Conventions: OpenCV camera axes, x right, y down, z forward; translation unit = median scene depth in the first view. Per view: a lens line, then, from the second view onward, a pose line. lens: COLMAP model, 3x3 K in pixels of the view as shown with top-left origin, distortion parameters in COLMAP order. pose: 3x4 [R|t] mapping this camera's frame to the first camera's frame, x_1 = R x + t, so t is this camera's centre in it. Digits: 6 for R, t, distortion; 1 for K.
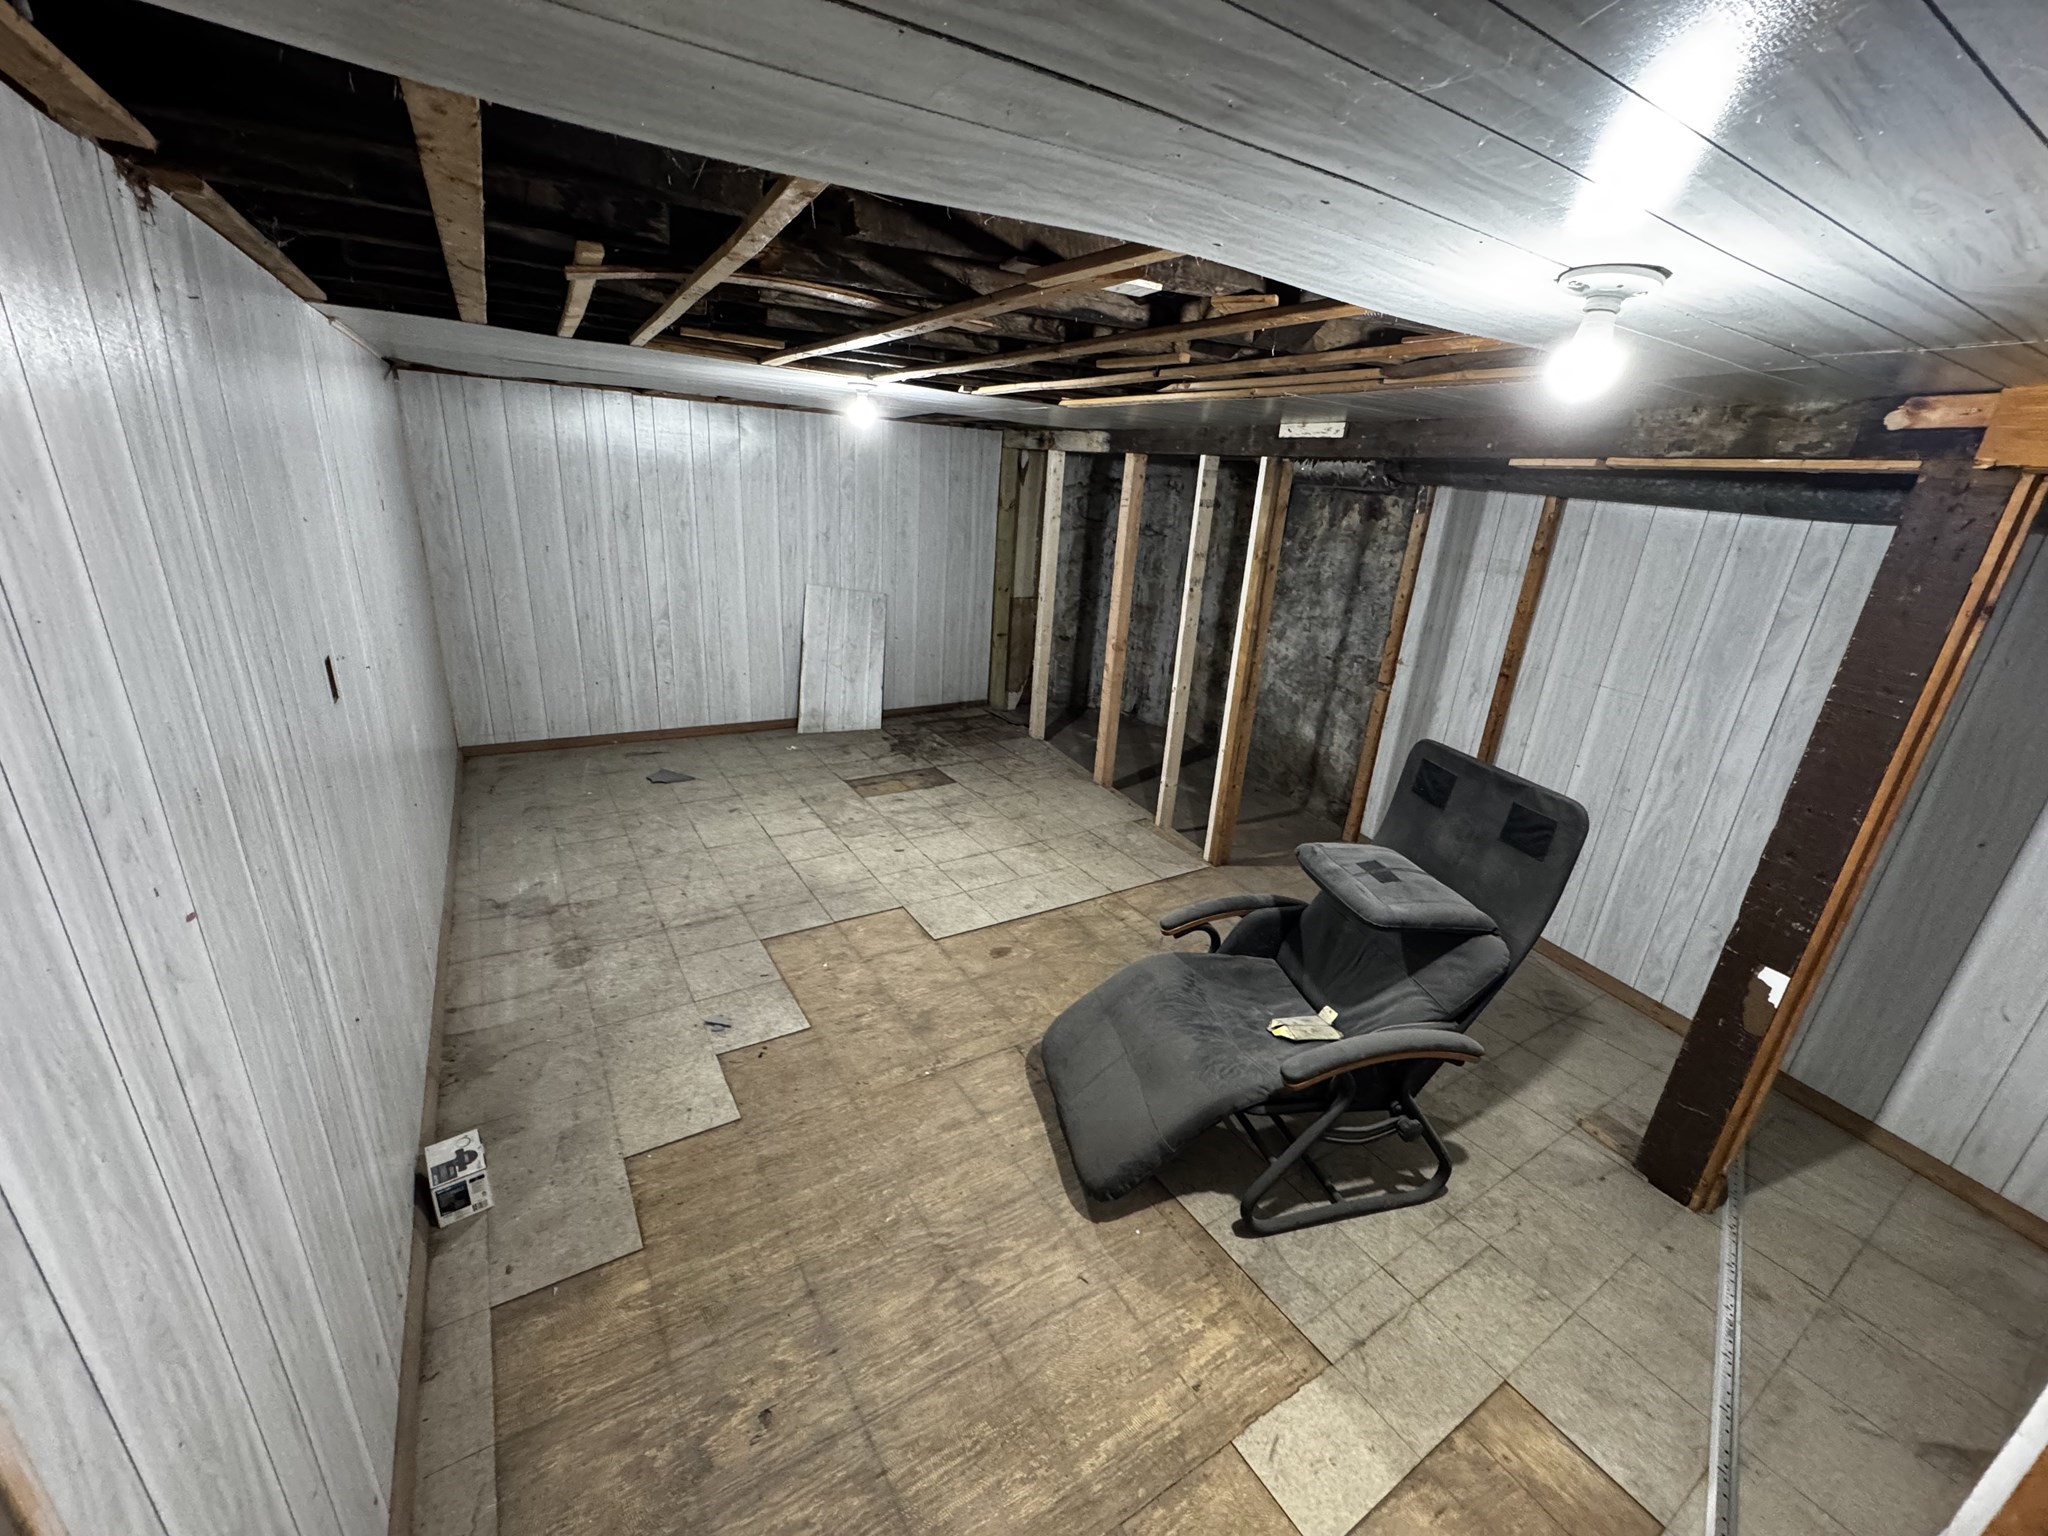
lens RADIAL K [[819.0, 0, 1022.9], [0, 819.0, 768.1], [0, 0, 1]] dist [-0.003545, 0.000323]
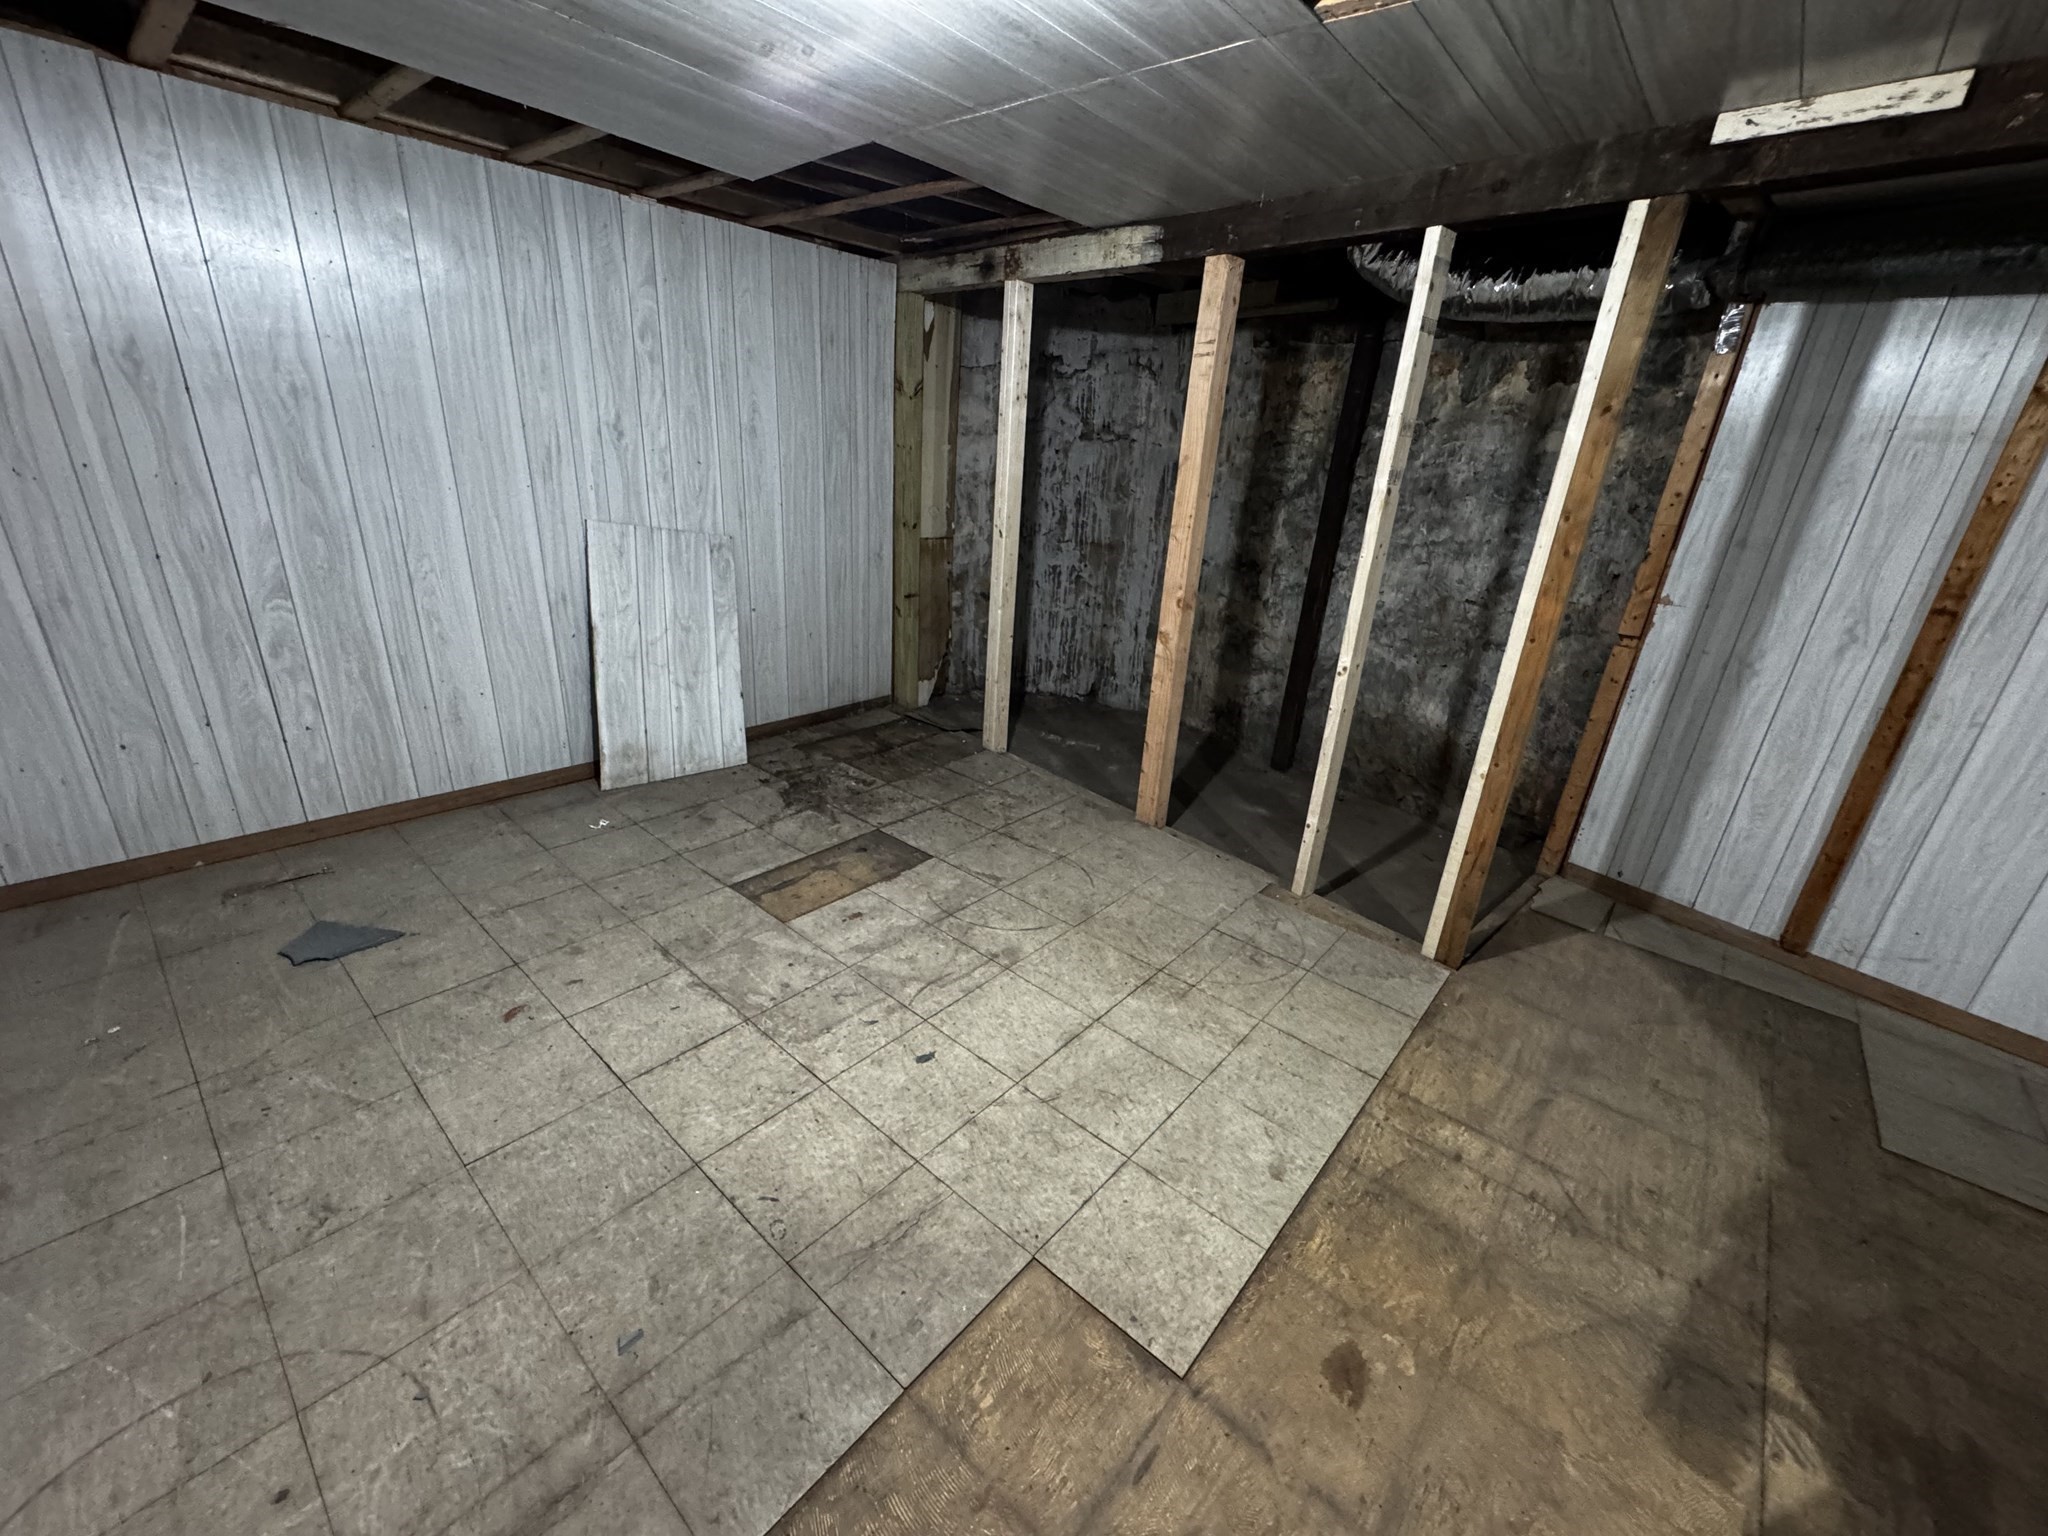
lens RADIAL K [[819.0, 0, 1022.9], [0, 819.0, 768.1], [0, 0, 1]] dist [-0.003545, 0.000323]
pose [[0.957050, -0.109801, 0.268325, -0.162600], [0.096569, 0.993389, 0.062067, -0.071557], [-0.273366, -0.033489, 0.961327, 0.421274]]
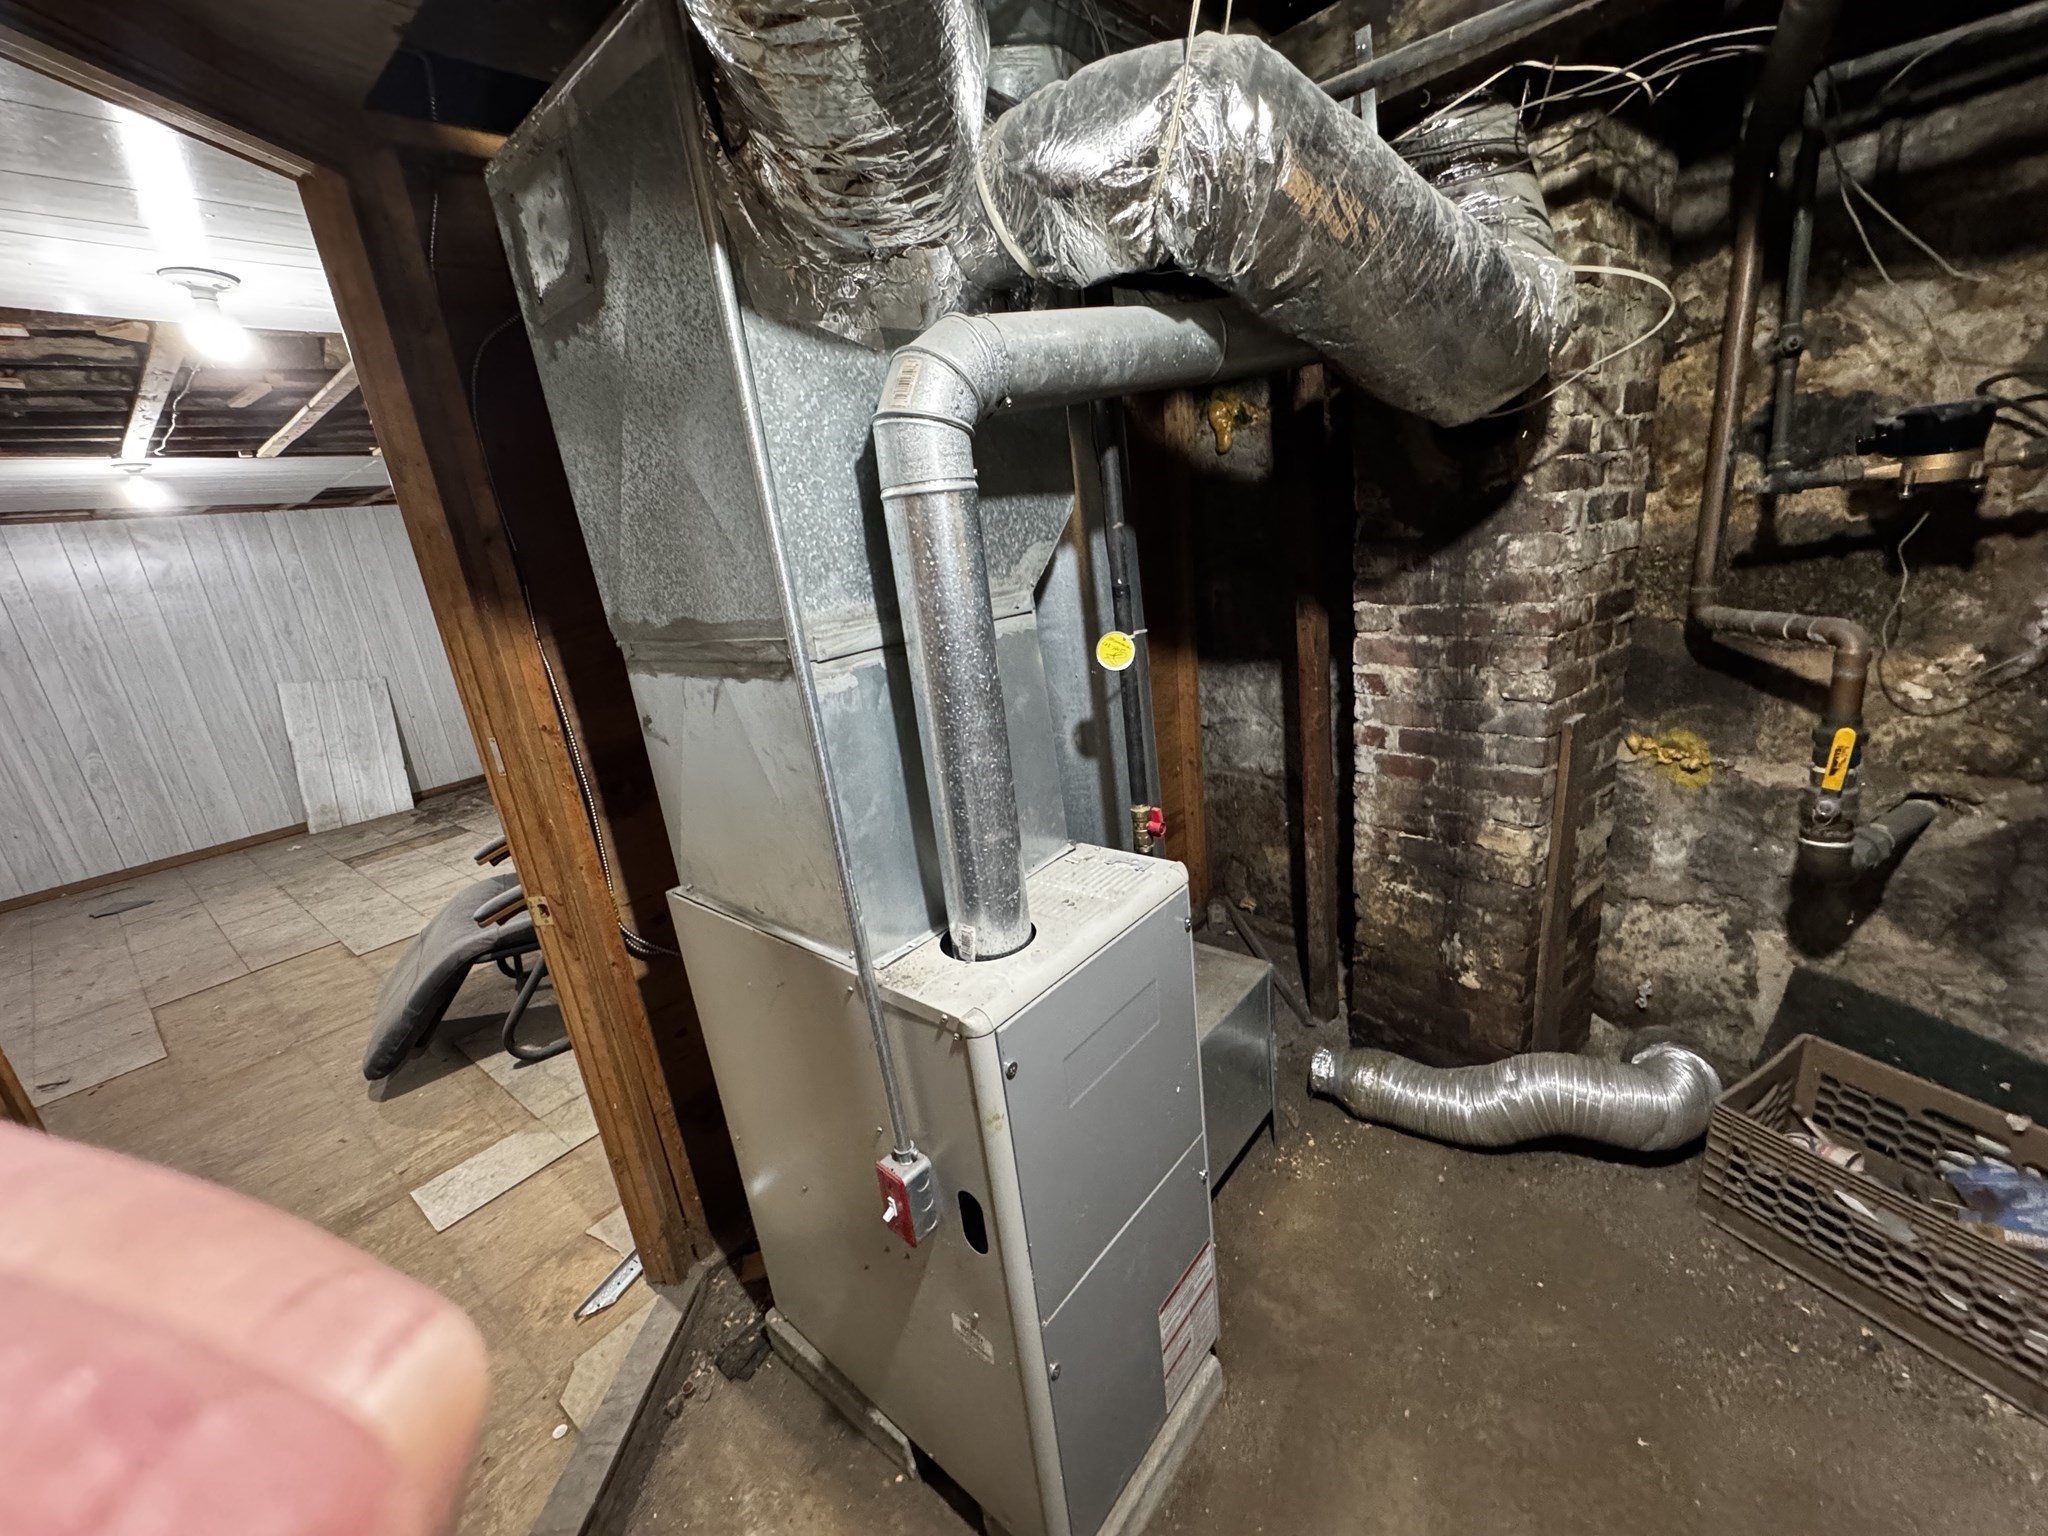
lens RADIAL K [[819.0, 0, 1022.9], [0, 819.0, 768.1], [0, 0, 1]] dist [-0.003545, 0.000323]
pose [[0.930732, -0.258370, 0.258811, 0.308803], [0.274831, 0.961057, -0.028923, 0.156068], [-0.241260, 0.098049, 0.965495, -0.158656]]
